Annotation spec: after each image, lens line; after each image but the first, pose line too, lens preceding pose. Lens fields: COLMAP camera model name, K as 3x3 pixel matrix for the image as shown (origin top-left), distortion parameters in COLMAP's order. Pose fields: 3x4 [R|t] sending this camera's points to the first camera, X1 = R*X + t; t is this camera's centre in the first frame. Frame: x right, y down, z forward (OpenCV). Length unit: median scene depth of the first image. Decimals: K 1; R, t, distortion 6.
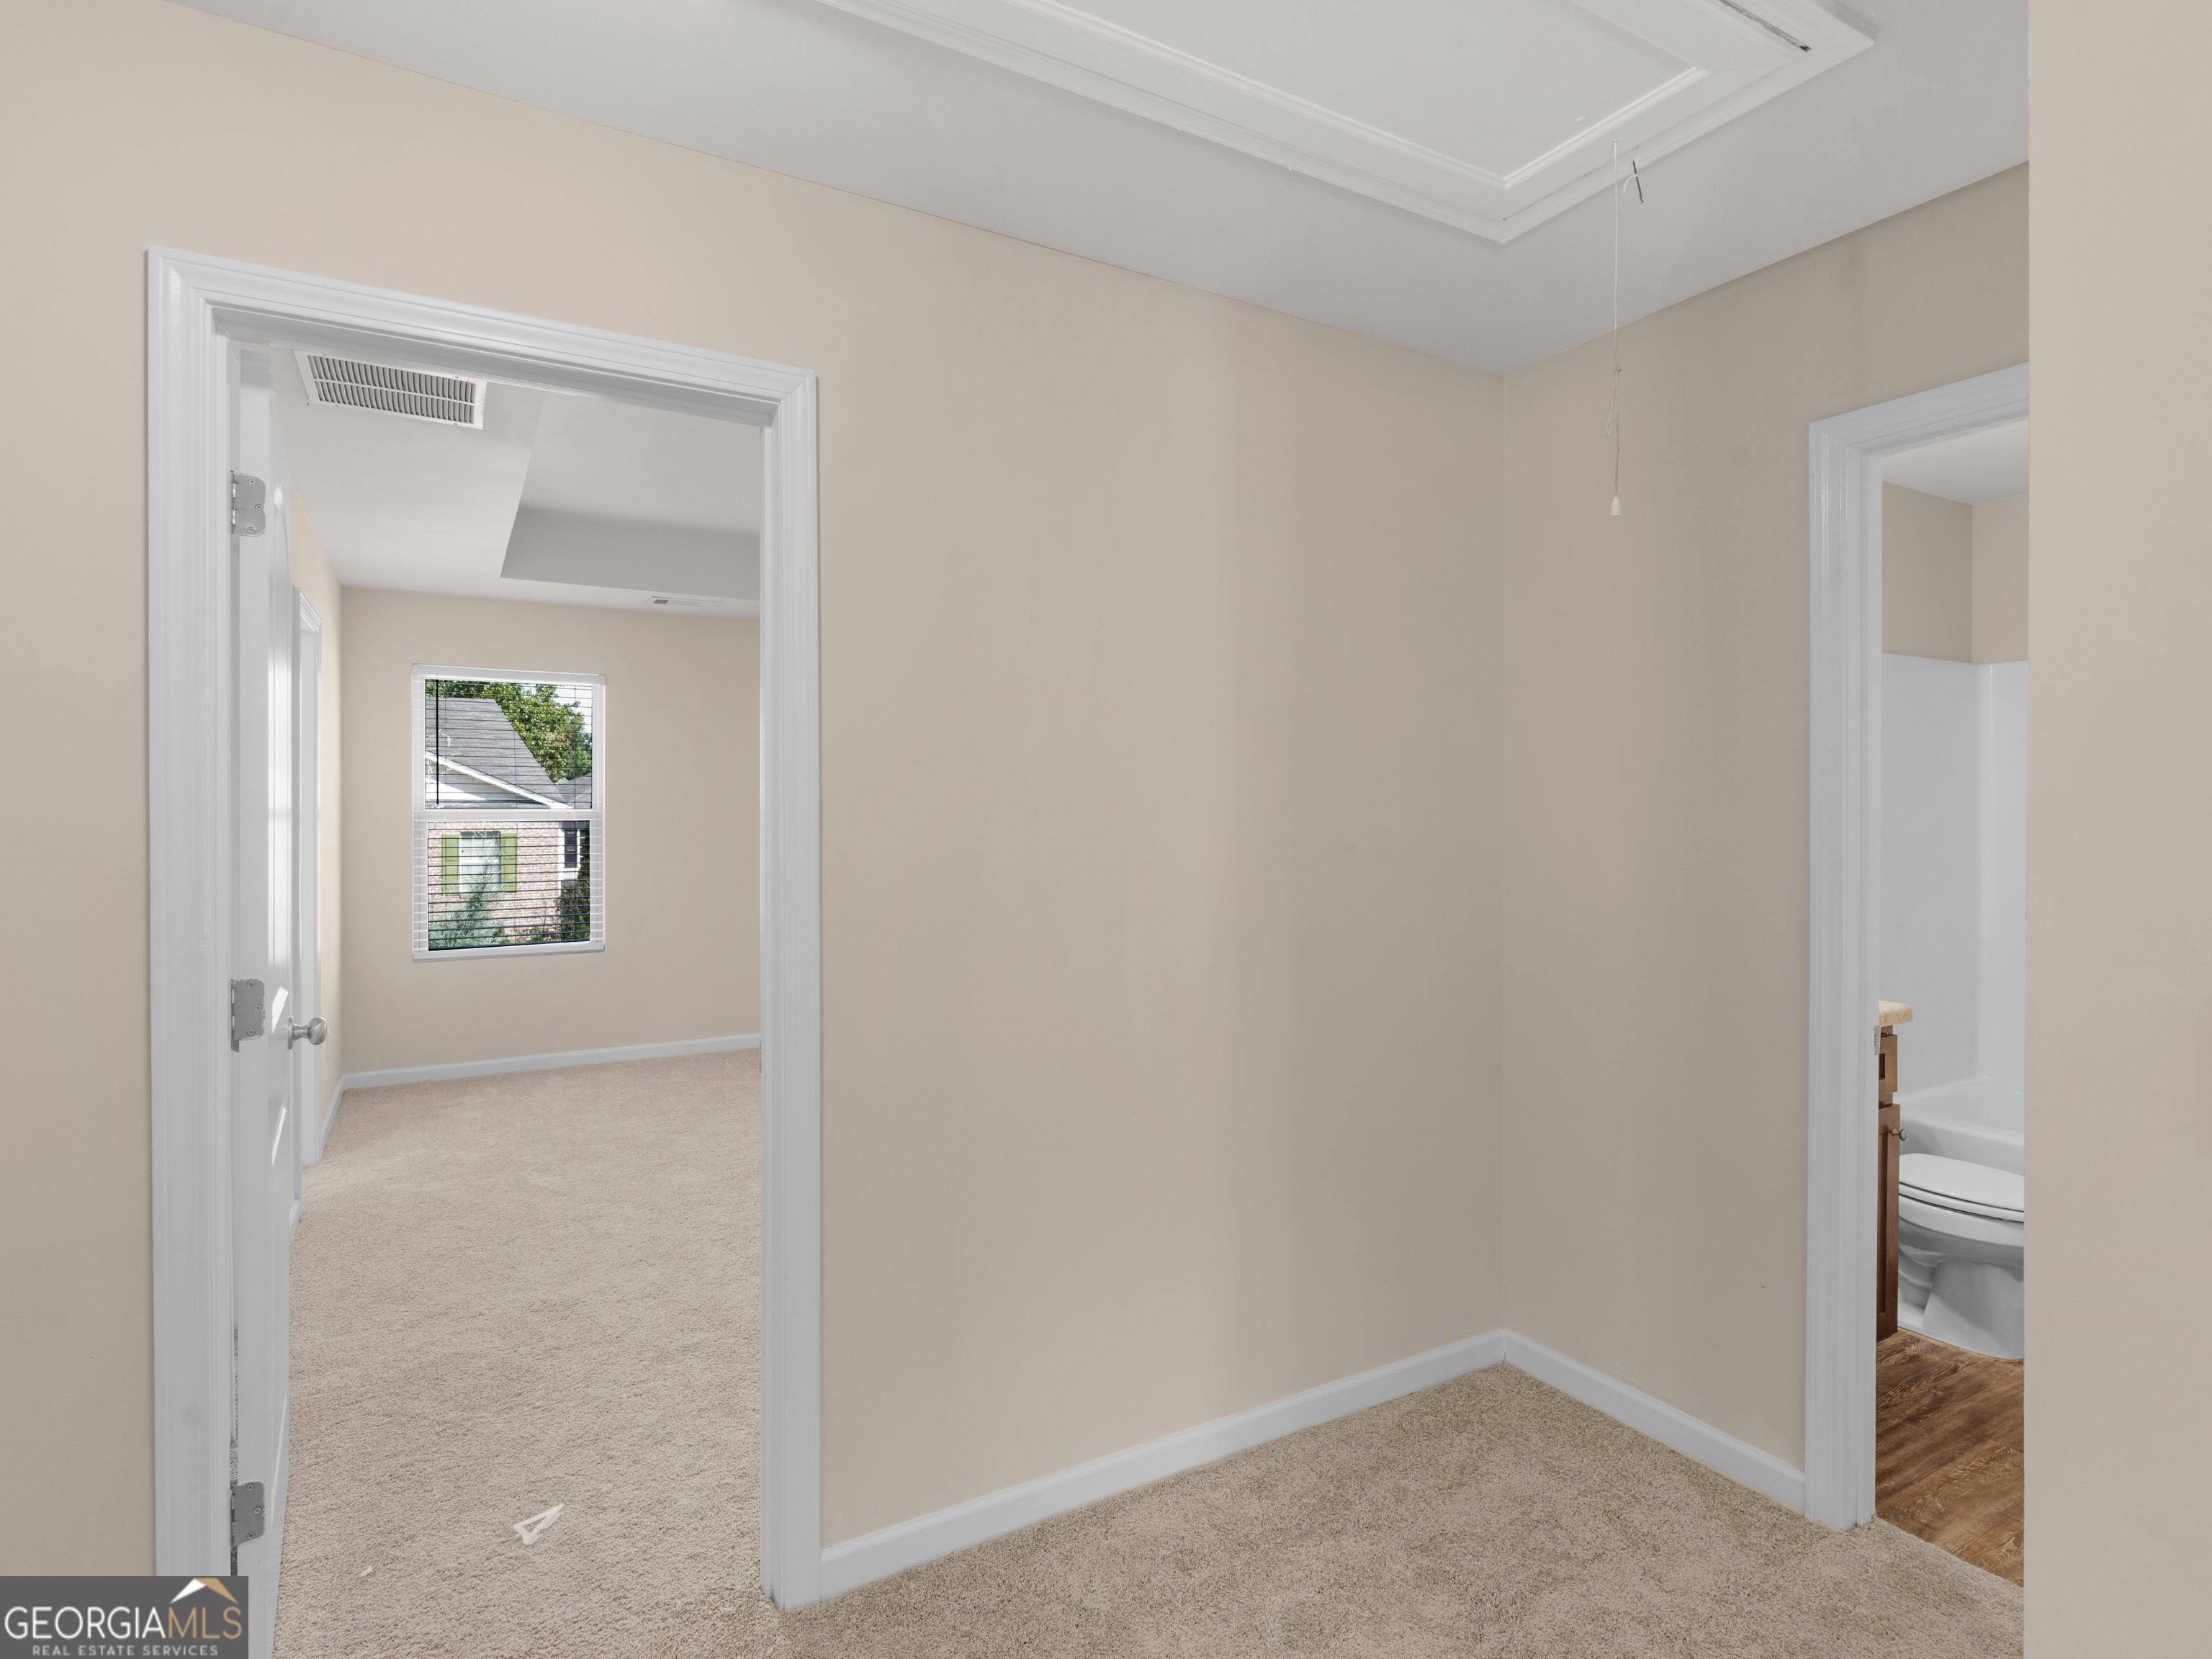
lens RADIAL K [[1148.1, 0, 1100.8], [0, 1148.1, 815.9], [0, 0, 1]] dist [-0.003299, -0.001522]
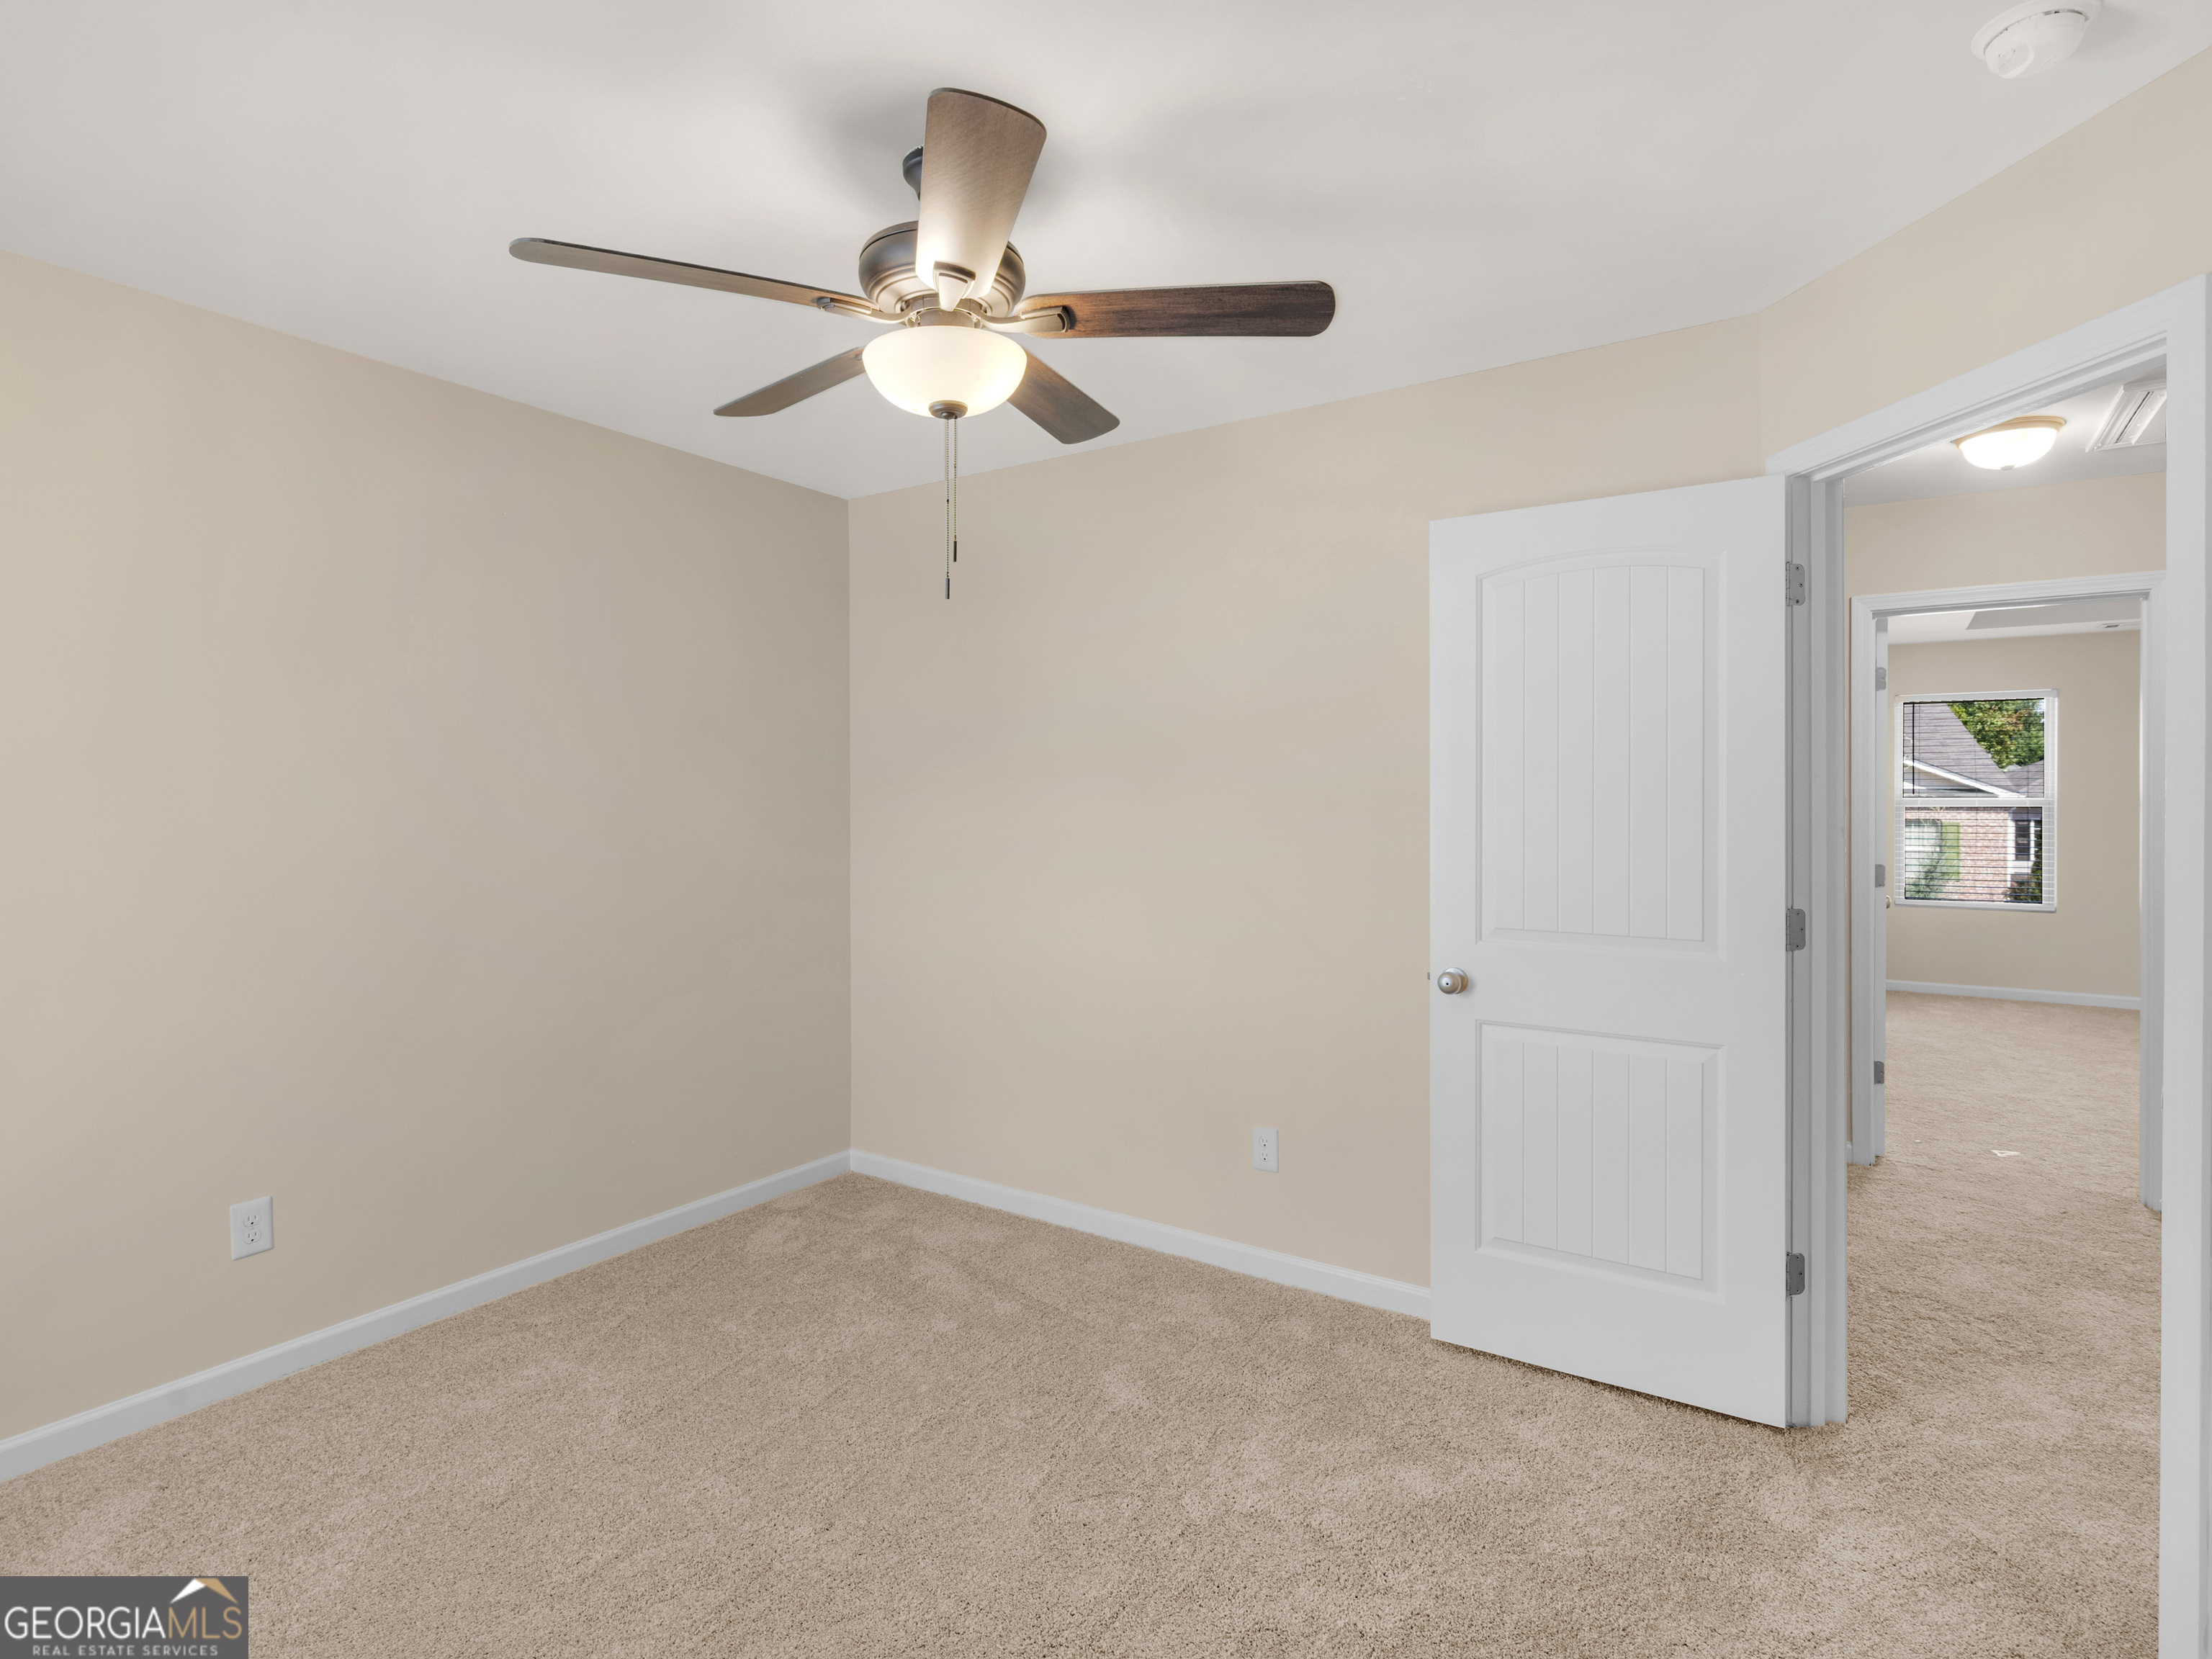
lens RADIAL K [[1148.1, 0, 1100.8], [0, 1148.1, 815.9], [0, 0, 1]] dist [-0.003299, -0.001522]
pose [[0.444257, 0.004946, -0.895886, 0.047879], [0.002925, 0.999971, 0.006972, 0.000401], [0.895895, -0.005718, 0.444229, -0.104658]]
